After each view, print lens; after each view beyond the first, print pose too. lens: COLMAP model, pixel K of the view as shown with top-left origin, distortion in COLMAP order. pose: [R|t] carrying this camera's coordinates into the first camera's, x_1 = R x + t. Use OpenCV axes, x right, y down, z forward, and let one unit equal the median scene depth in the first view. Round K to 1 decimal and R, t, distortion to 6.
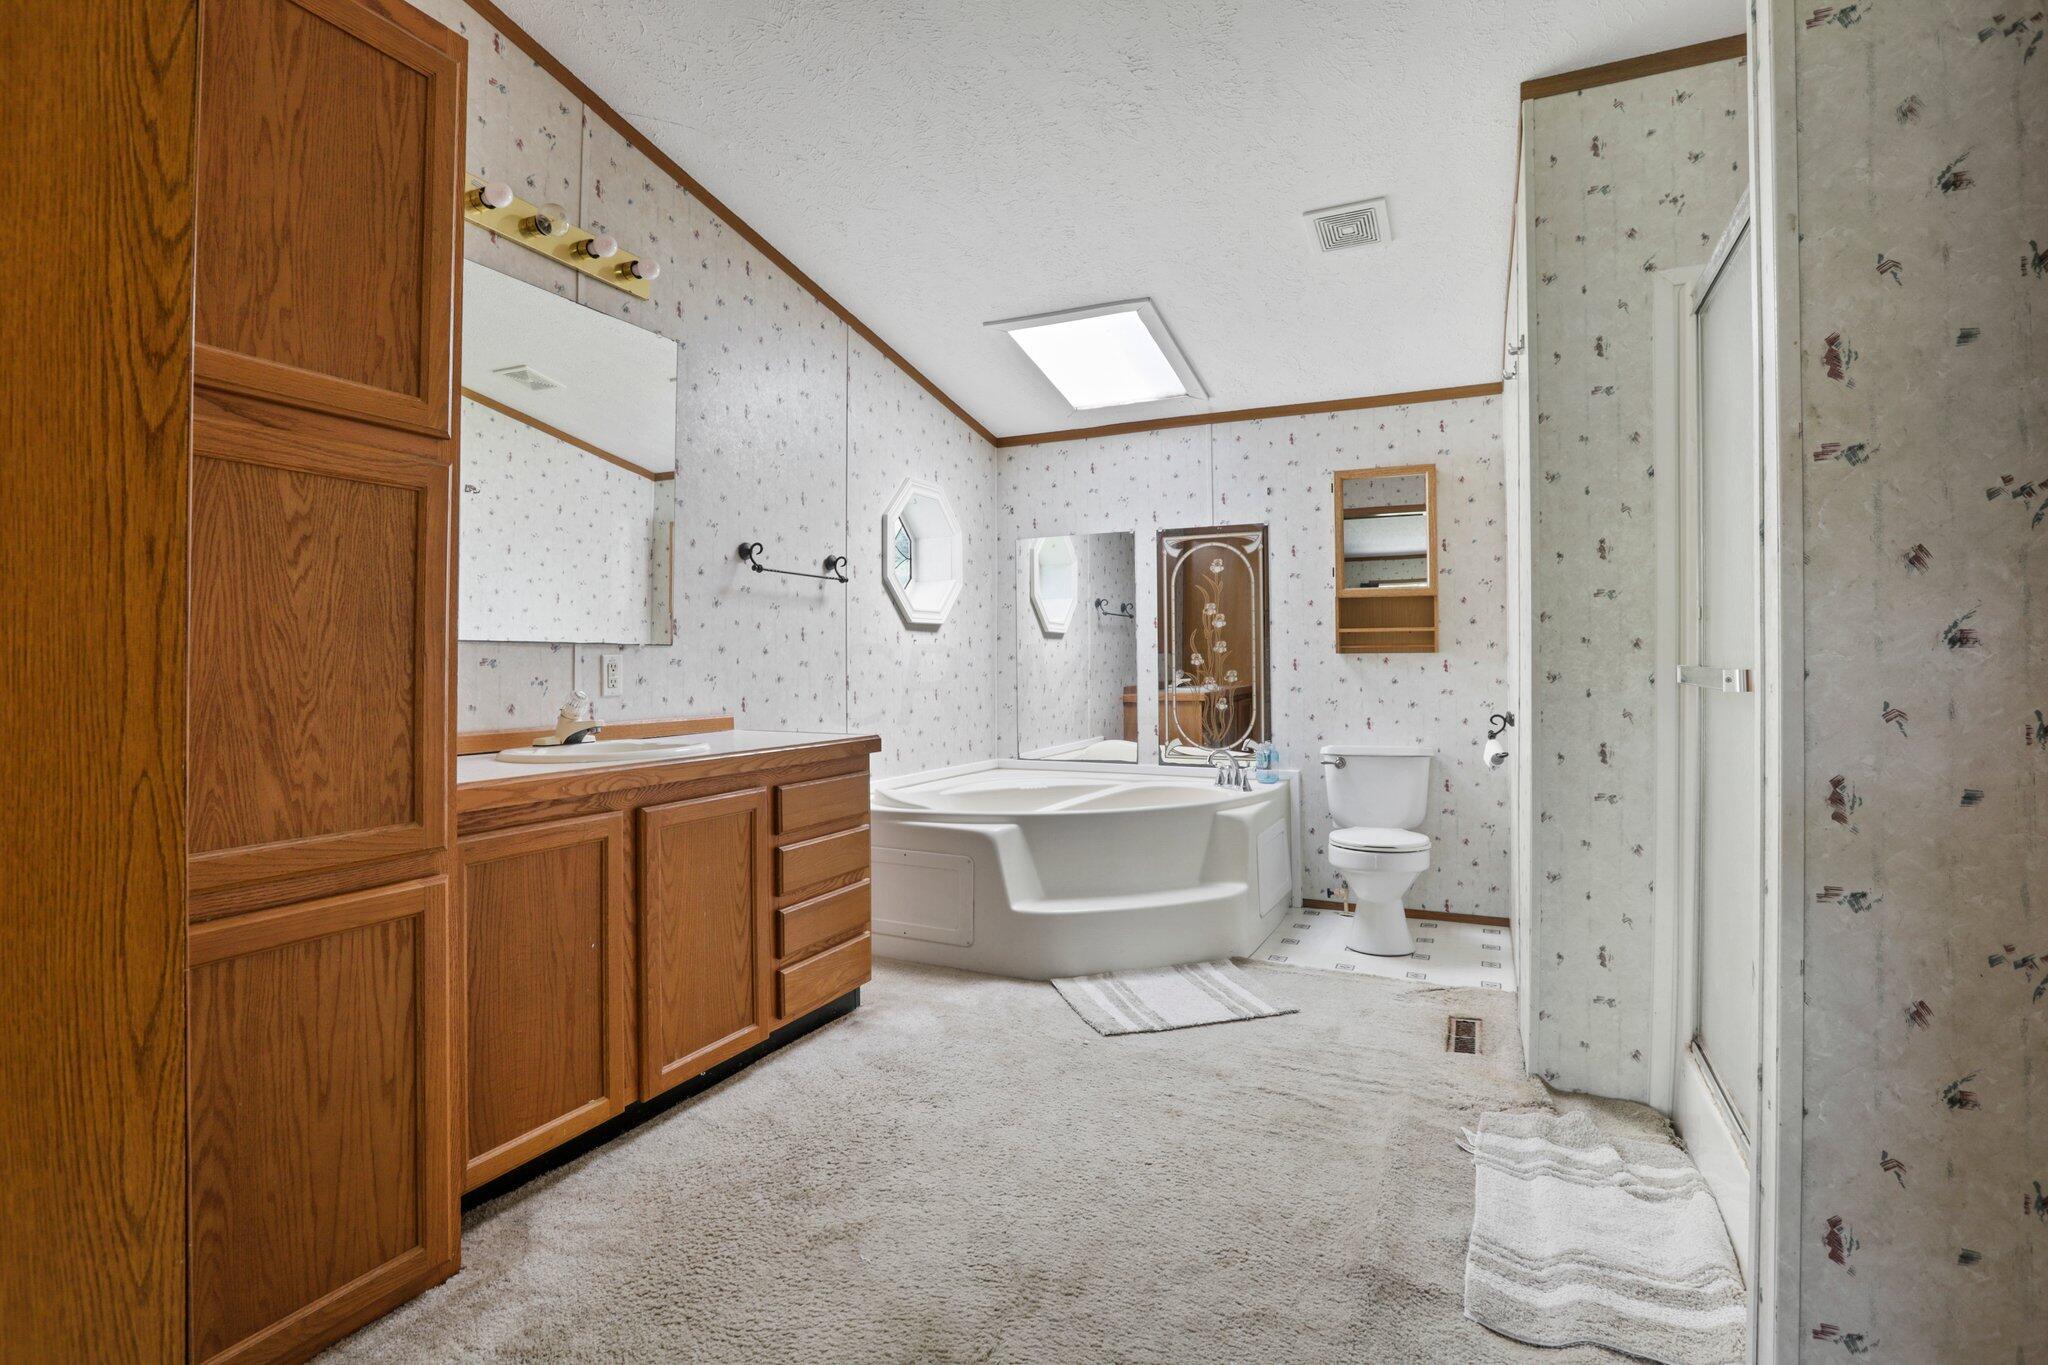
lens RADIAL K [[972.7, 0, 1025.2], [0, 972.7, 667.4], [0, 0, 1]] dist [-0.025442, 0.003608]
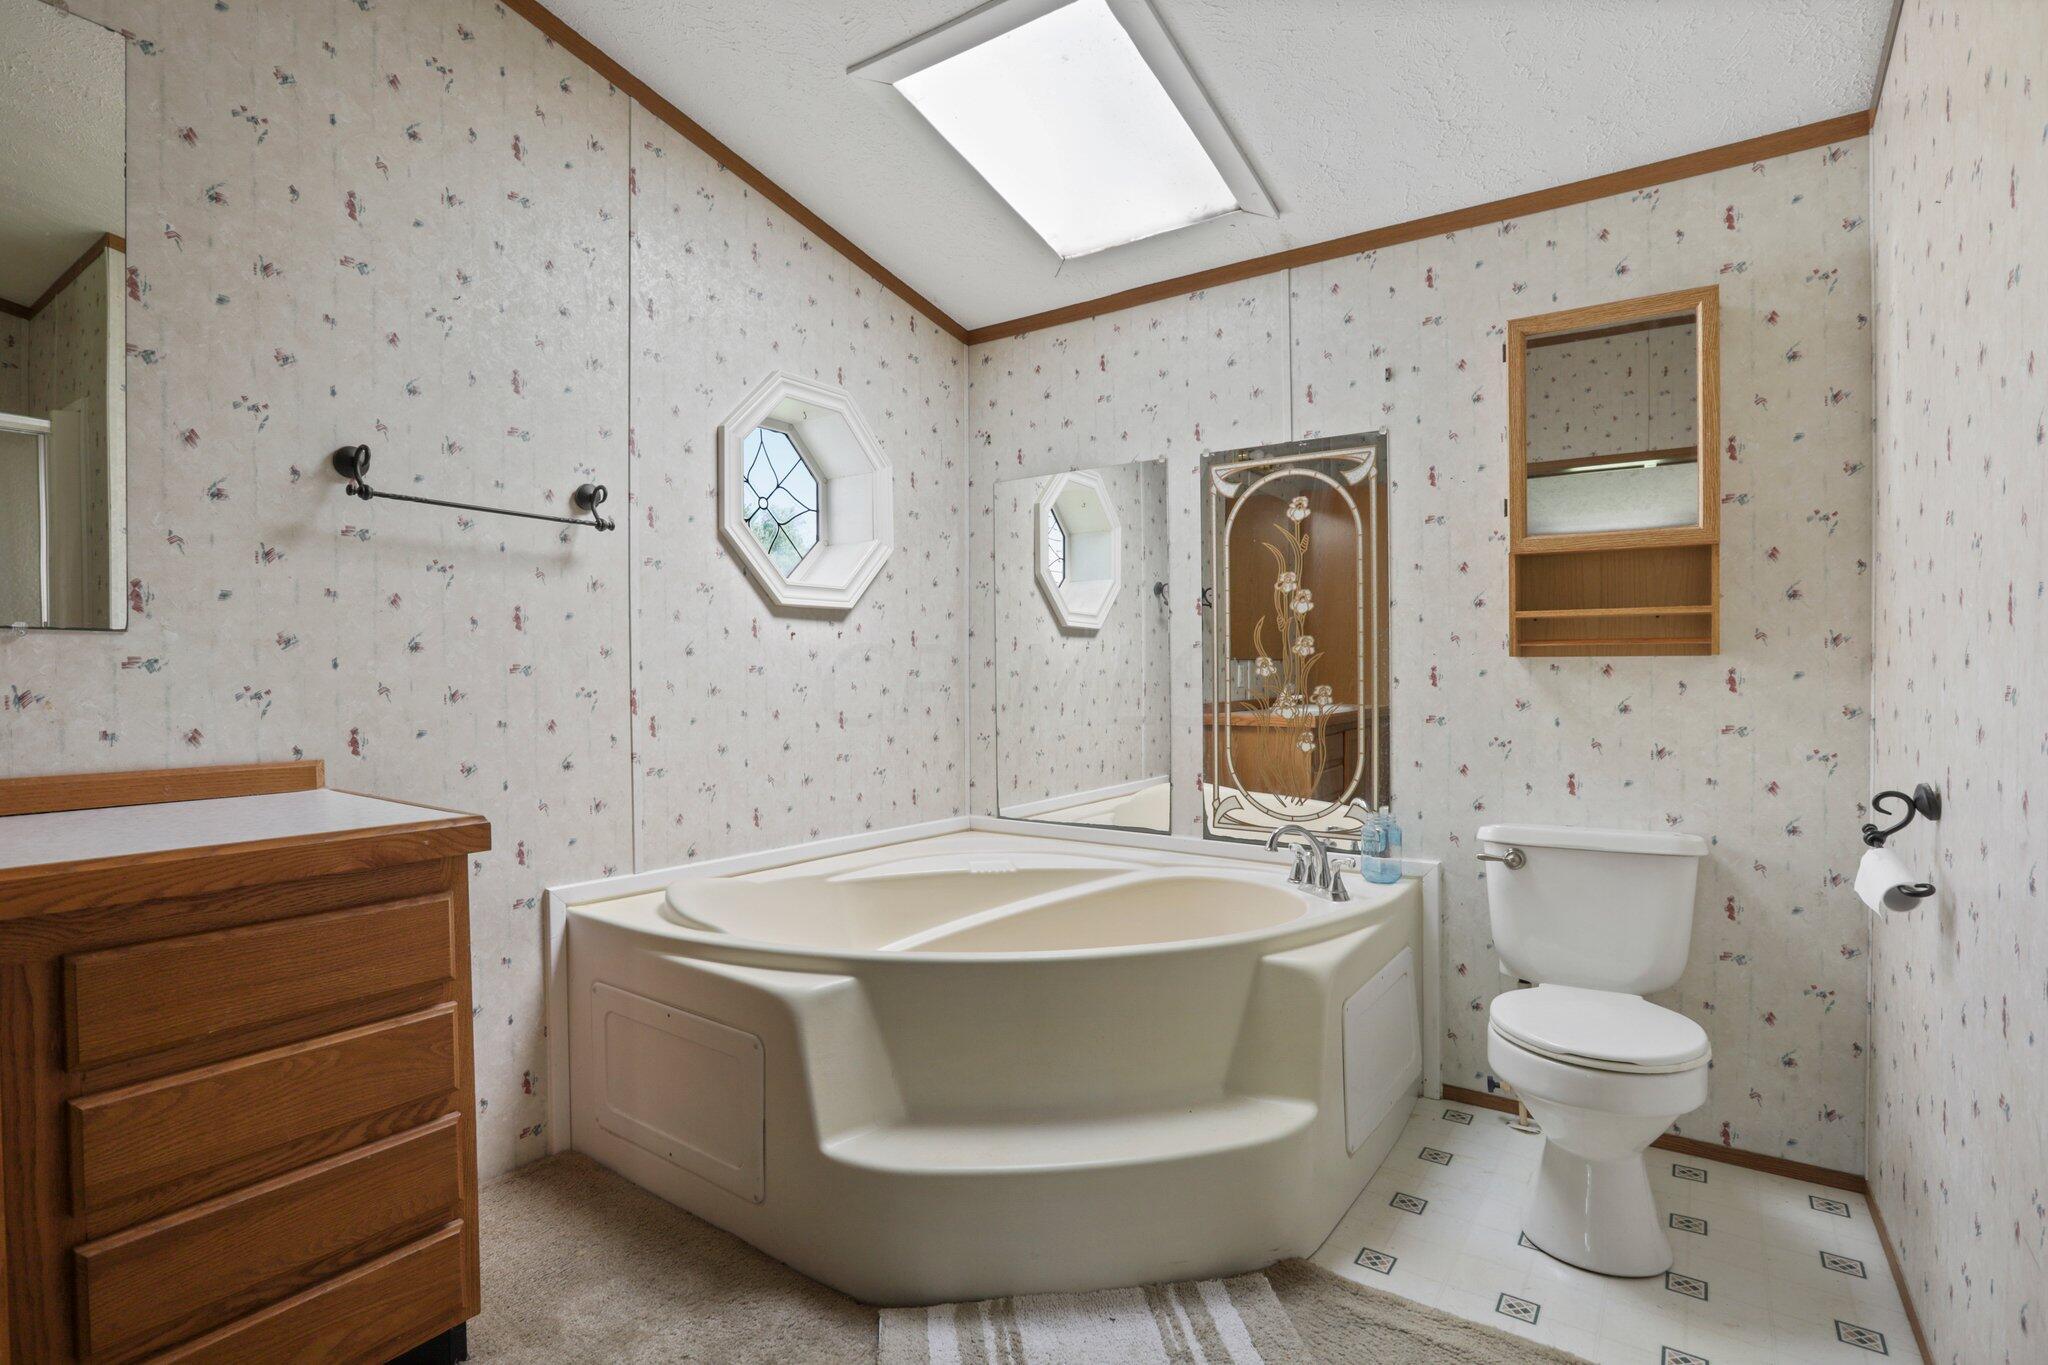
lens RADIAL K [[972.7, 0, 1021.2], [0, 972.7, 685.6], [0, 0, 1]] dist [-0.025442, 0.003608]
pose [[0.986660, 0.007727, -0.162609, 0.140006], [-0.006451, 0.999944, 0.008372, -0.000707], [0.162665, -0.007212, 0.986655, 0.425856]]
